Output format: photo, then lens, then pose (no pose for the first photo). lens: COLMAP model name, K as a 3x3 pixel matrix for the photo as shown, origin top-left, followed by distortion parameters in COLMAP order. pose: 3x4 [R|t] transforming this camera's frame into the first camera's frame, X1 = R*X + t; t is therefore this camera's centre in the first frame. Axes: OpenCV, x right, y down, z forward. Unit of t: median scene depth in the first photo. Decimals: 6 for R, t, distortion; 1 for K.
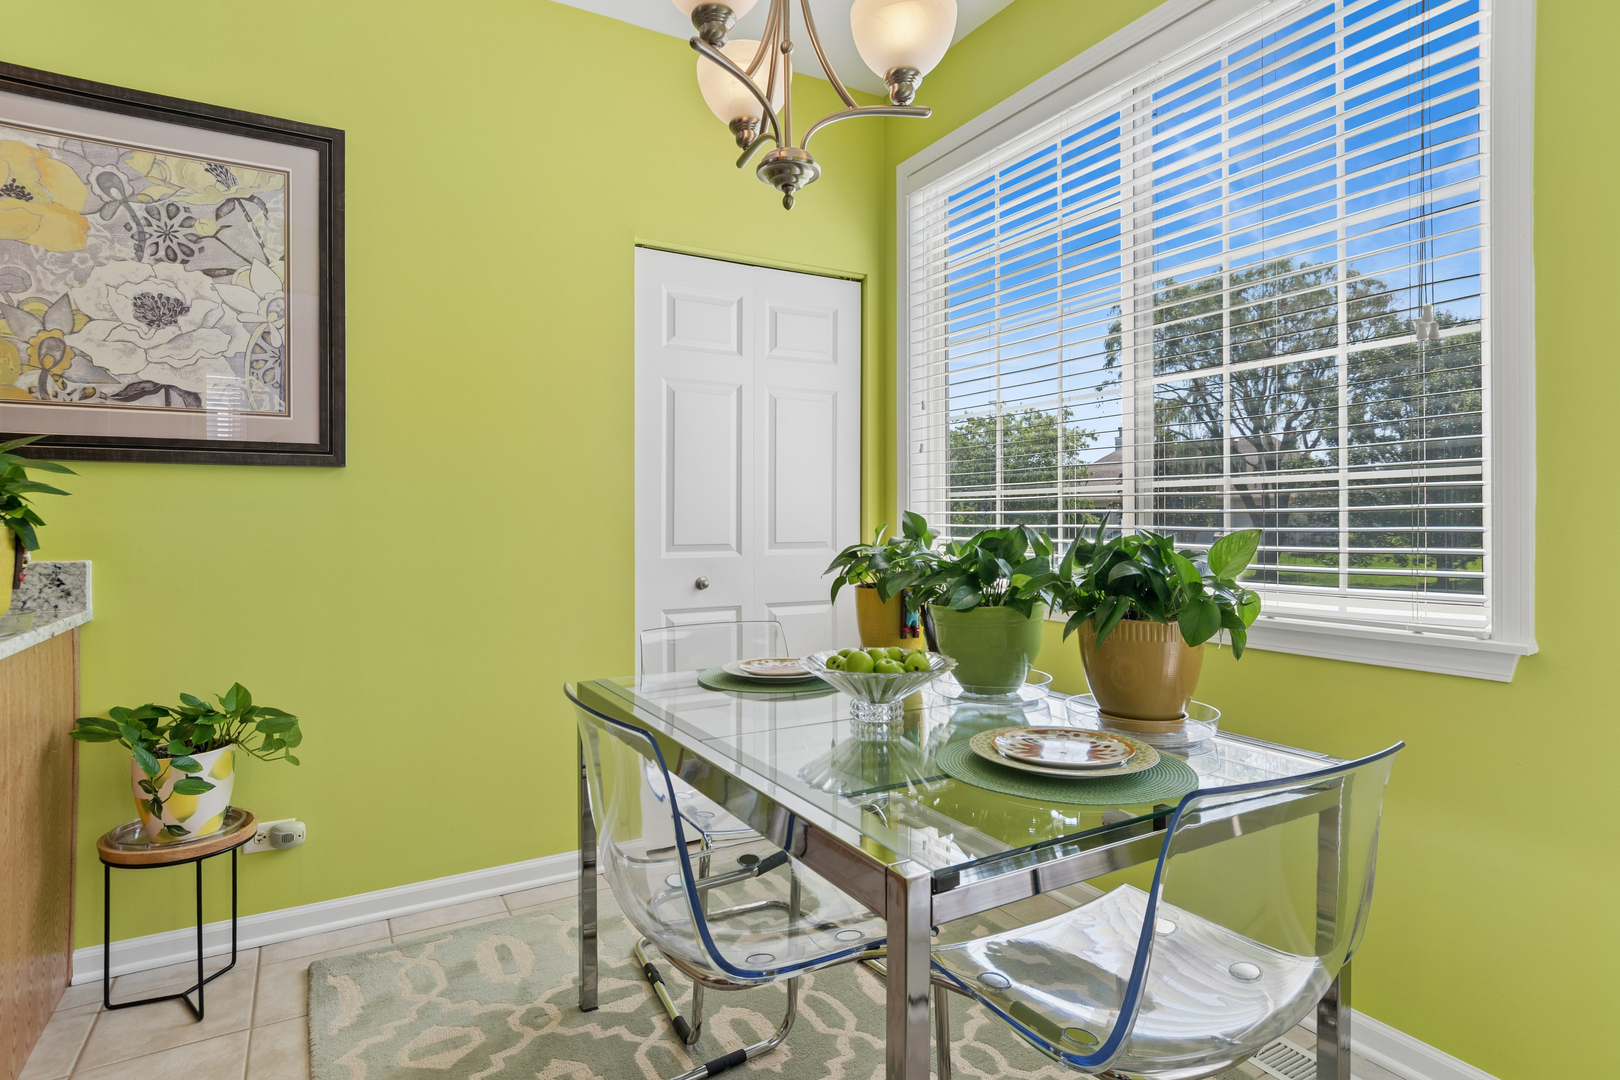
lens RADIAL K [[855.9, 0, 799.1], [0, 855.9, 531.2], [0, 0, 1]] dist [0.001532, 0.004534]
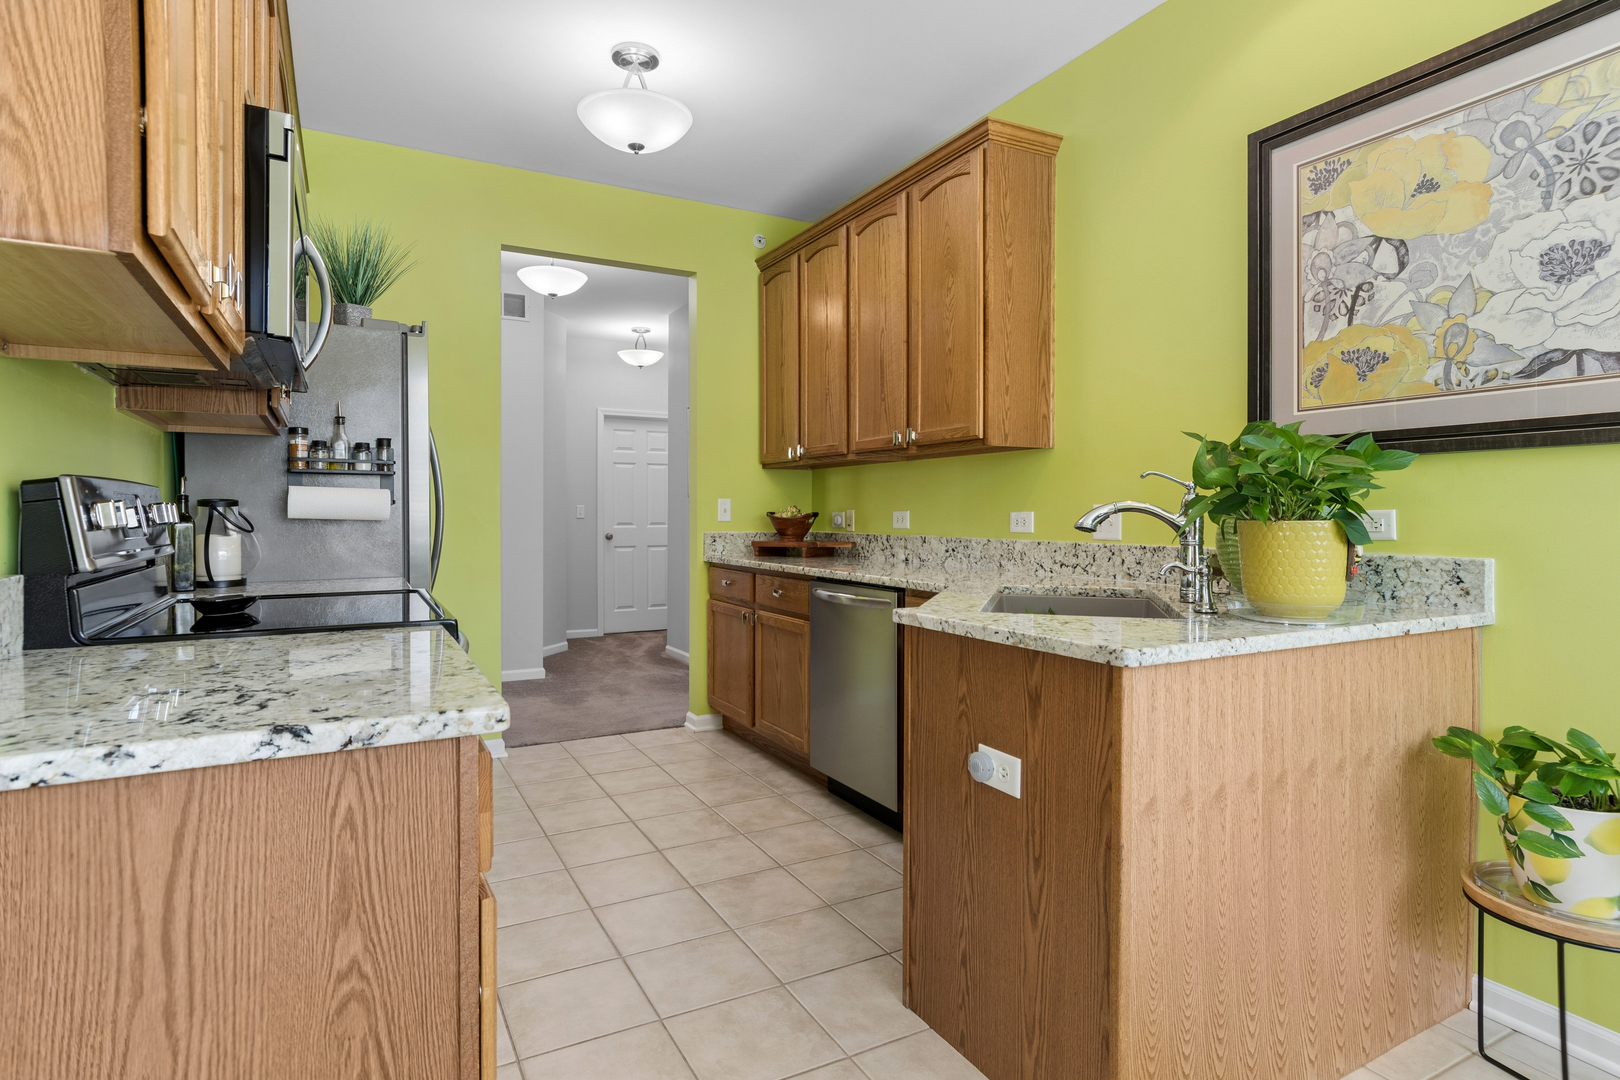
lens RADIAL K [[855.9, 0, 806.0], [0, 855.9, 525.9], [0, 0, 1]] dist [0.001532, 0.004534]
pose [[-0.006530, 0.013278, -0.999891, 0.094010], [-0.013897, 0.999814, 0.013368, -0.003046], [0.999882, 0.013982, -0.006344, 0.281710]]
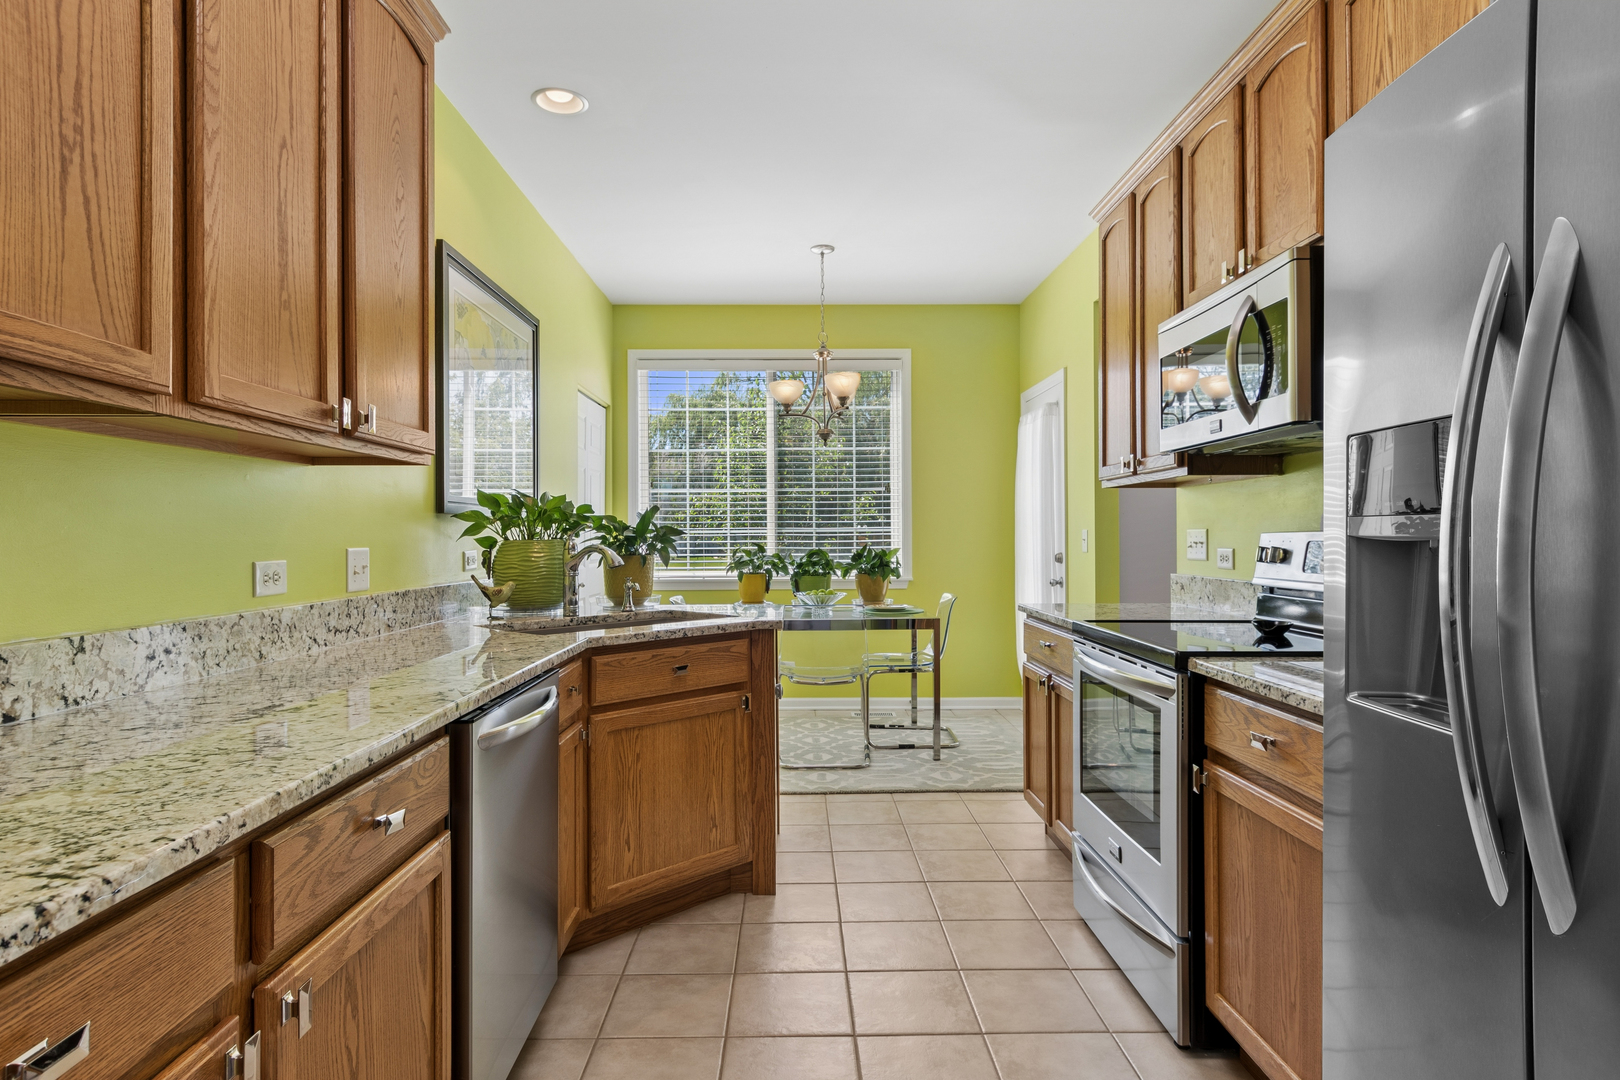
lens RADIAL K [[855.9, 0, 812.5], [0, 855.9, 539.2], [0, 0, 1]] dist [0.001532, 0.004534]
pose [[0.460570, -0.005278, 0.887608, -1.778687], [0.014488, 0.999894, -0.001572, -0.024243], [-0.887505, 0.013584, 0.460597, -0.233609]]
